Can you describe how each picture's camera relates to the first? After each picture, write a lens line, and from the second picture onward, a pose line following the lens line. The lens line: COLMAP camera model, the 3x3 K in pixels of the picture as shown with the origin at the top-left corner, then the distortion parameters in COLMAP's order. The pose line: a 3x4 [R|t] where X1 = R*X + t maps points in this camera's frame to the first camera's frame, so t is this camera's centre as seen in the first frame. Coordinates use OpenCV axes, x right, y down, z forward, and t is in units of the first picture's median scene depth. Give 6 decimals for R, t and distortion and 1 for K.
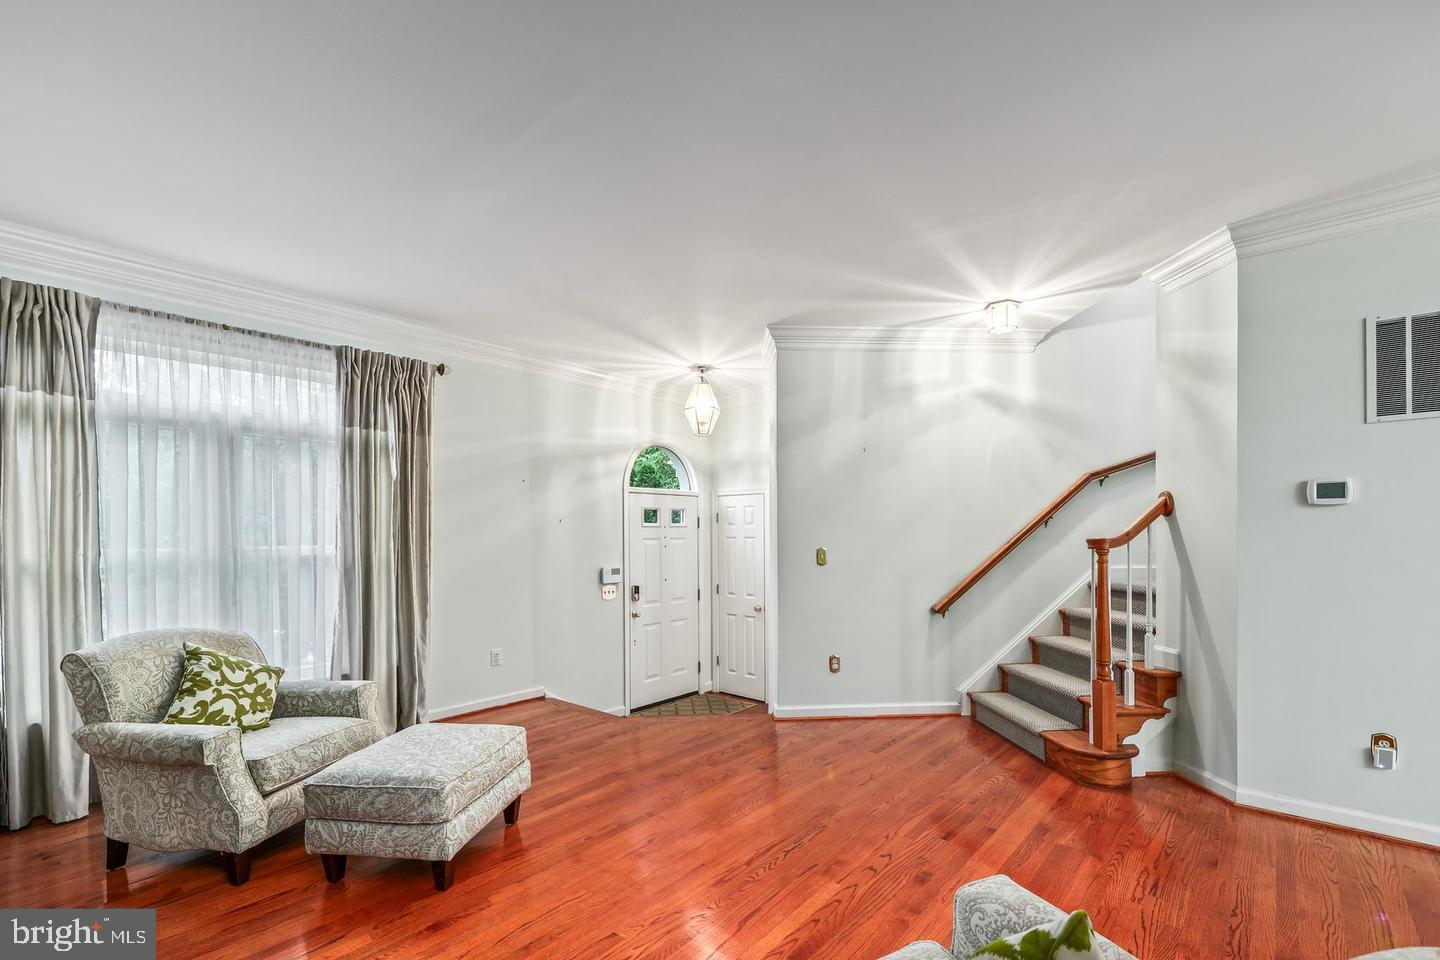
lens RADIAL K [[632.2, 0, 729.2], [0, 632.2, 533.4], [0, 0, 1]] dist [0.004249, 0.000282]
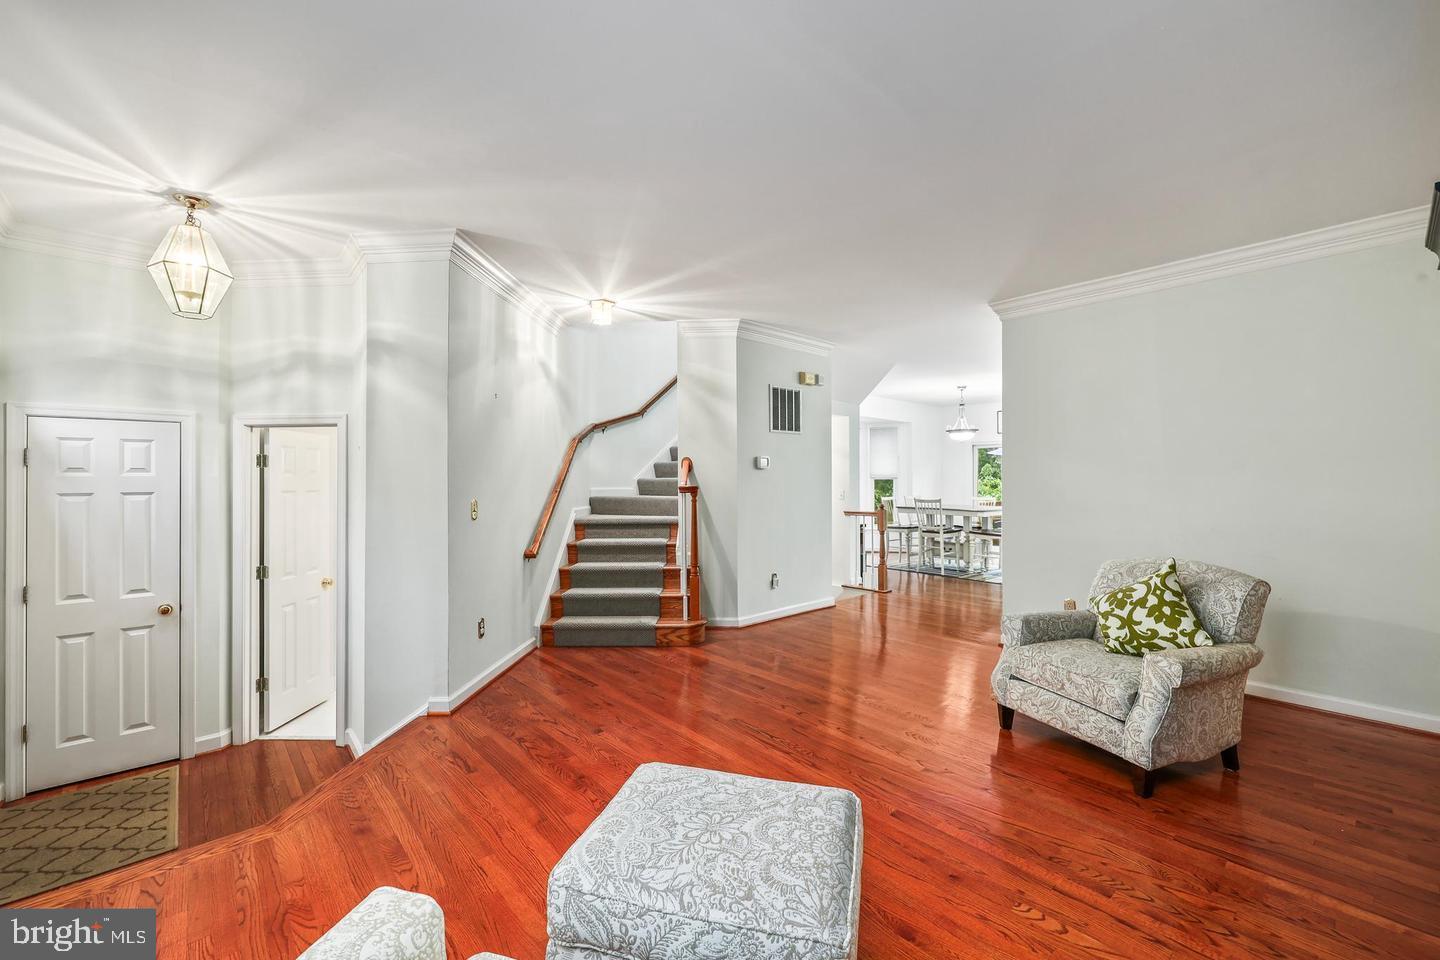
lens RADIAL K [[585.7, 0, 720.5], [0, 585.7, 481.9], [0, 0, 1]] dist [-0.001781, -0.000269]
pose [[0.128099, 0.006044, 0.991743, -0.615249], [0.009598, 0.999927, -0.007334, 0.006974], [-0.991715, 0.010458, 0.128031, 0.548374]]
